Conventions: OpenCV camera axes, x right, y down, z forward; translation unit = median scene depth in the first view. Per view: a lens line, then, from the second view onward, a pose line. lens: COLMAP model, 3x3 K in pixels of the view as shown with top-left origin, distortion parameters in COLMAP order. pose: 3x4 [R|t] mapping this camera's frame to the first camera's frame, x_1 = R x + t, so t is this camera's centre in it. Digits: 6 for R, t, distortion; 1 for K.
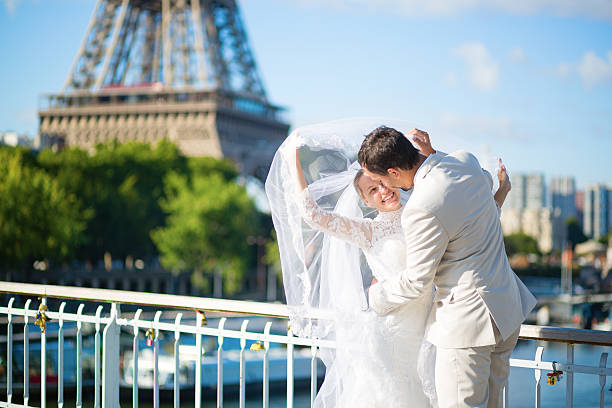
lens RADIAL K [[1696.0, 0, 306.0], [0, 1696.0, 204.0], [0, 0, 1]] dist [-0.071866, -0.162825]
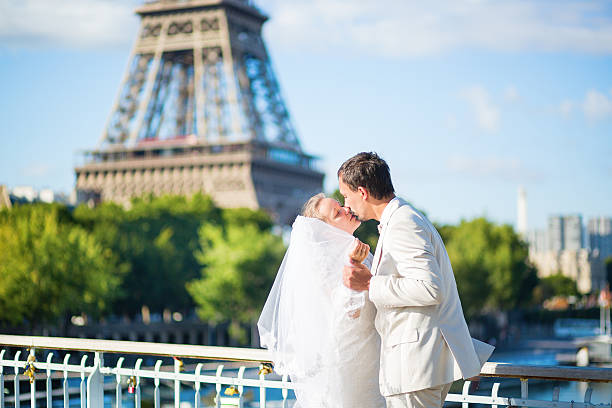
lens RADIAL K [[1705.8, 0, 306.0], [0, 1705.8, 204.0], [0, 0, 1]] dist [-0.015564, -1.868769]
pose [[0.999076, -0.029579, -0.031168, 0.010421], [0.028670, 0.999162, -0.029212, 0.000500], [0.032006, 0.028291, 0.999087, -0.007099]]
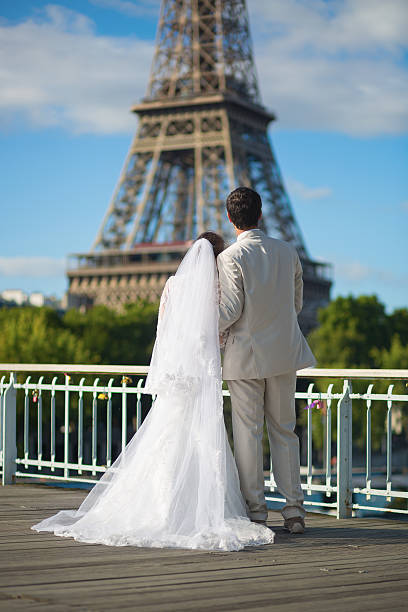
lens RADIAL K [[2022.0, 0, 204.0], [0, 2022.0, 306.0], [0, 0, 1]] dist [0.060717, -1.409003]
pose [[0.993432, -0.014894, -0.113446, 0.049570], [0.009844, 0.998941, -0.044943, 0.017221], [0.113996, 0.043531, 0.992527, -0.133807]]
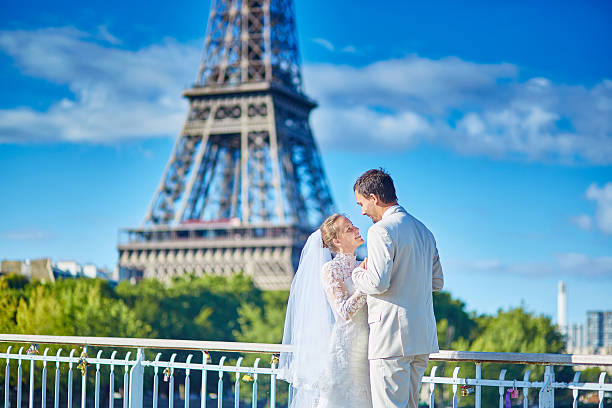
lens RADIAL K [[1789.2, 0, 306.0], [0, 1789.2, 204.0], [0, 0, 1]] dist [-0.018288, -1.322163]
pose [[0.998227, 0.004401, -0.059363, 0.018504], [-0.009660, 0.996021, -0.088589, 0.014676], [0.058736, 0.089006, 0.994298, -0.065876]]
